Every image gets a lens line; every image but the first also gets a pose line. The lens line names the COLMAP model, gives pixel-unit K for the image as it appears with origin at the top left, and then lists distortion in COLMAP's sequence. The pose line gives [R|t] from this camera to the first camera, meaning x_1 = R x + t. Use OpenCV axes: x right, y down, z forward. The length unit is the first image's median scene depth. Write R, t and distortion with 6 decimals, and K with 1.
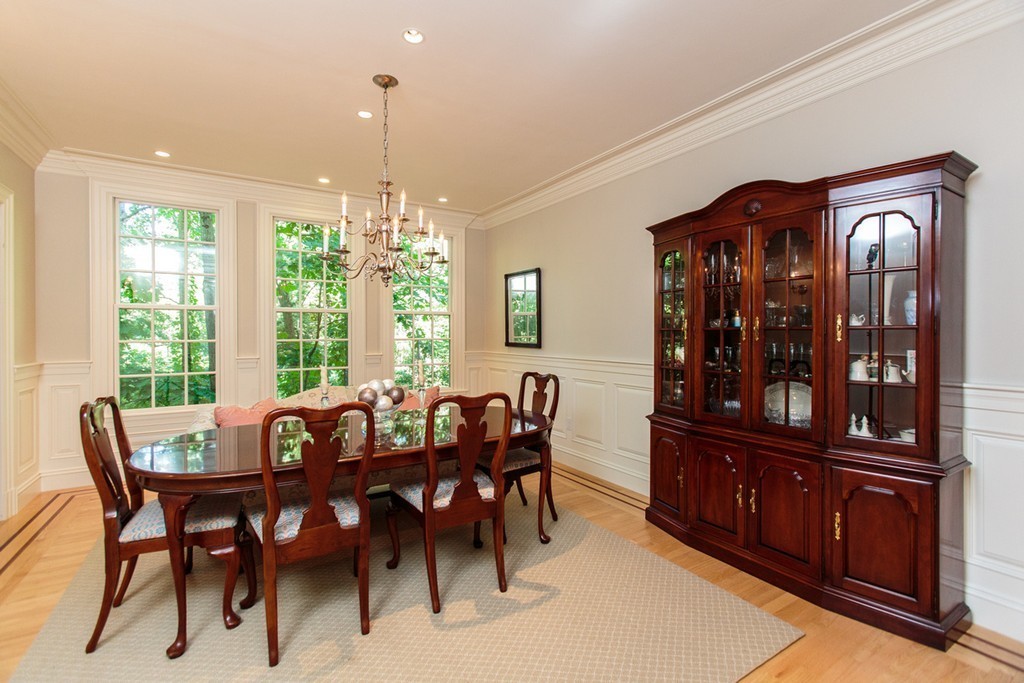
lens RADIAL K [[456.0, 0, 511.6], [0, 456.0, 330.3], [0, 0, 1]] dist [-0.018333, 0.010936]
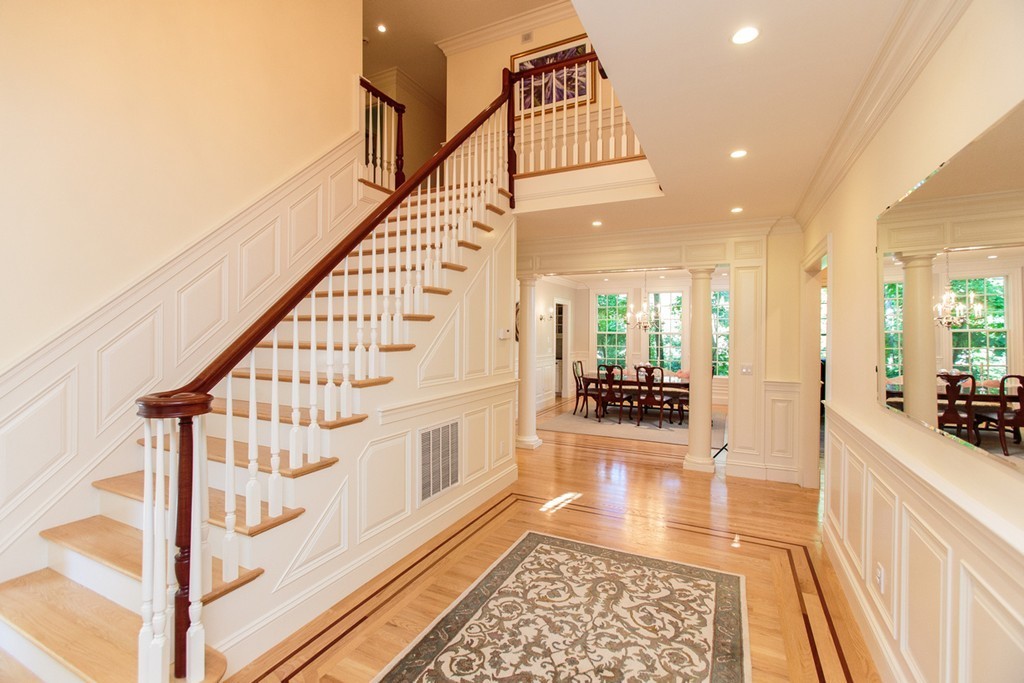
lens RADIAL K [[456.0, 0, 511.6], [0, 456.0, 330.3], [0, 0, 1]] dist [-0.018333, 0.010936]
pose [[0.528908, 0.005386, -0.848662, 2.276167], [-0.006793, 0.999975, 0.002112, -0.137635], [0.848652, 0.004648, 0.528931, -1.709486]]
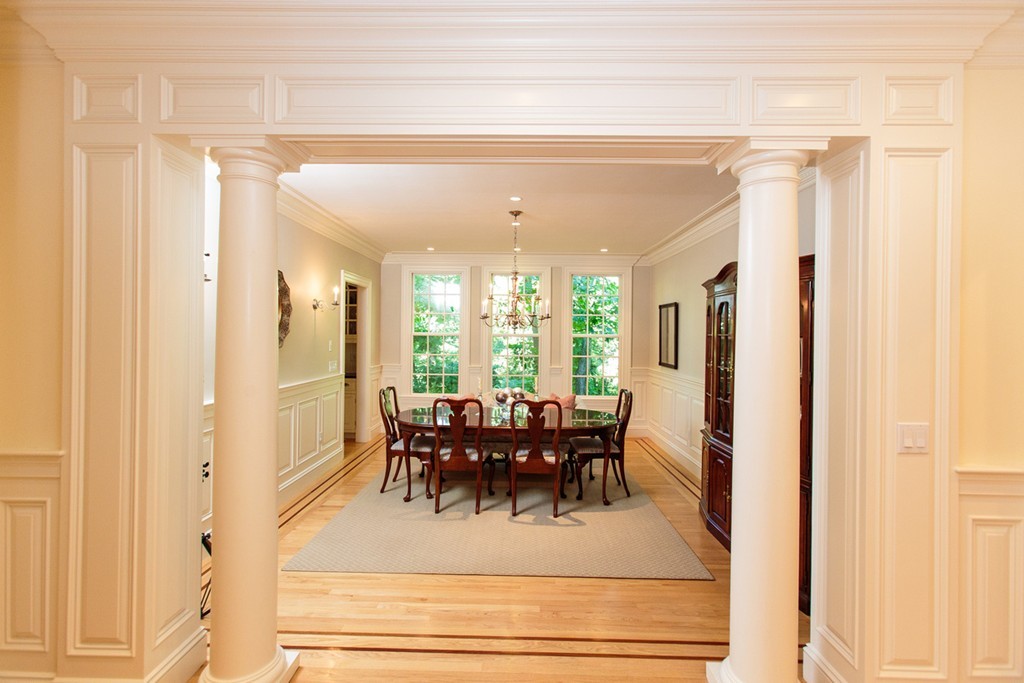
lens RADIAL K [[456.0, 0, 511.6], [0, 456.0, 330.3], [0, 0, 1]] dist [-0.018333, 0.010936]
pose [[0.841816, 0.007709, -0.539709, 0.784534], [-0.011399, 0.999929, -0.003497, -0.124801], [0.539644, 0.009096, 0.841844, -0.551530]]
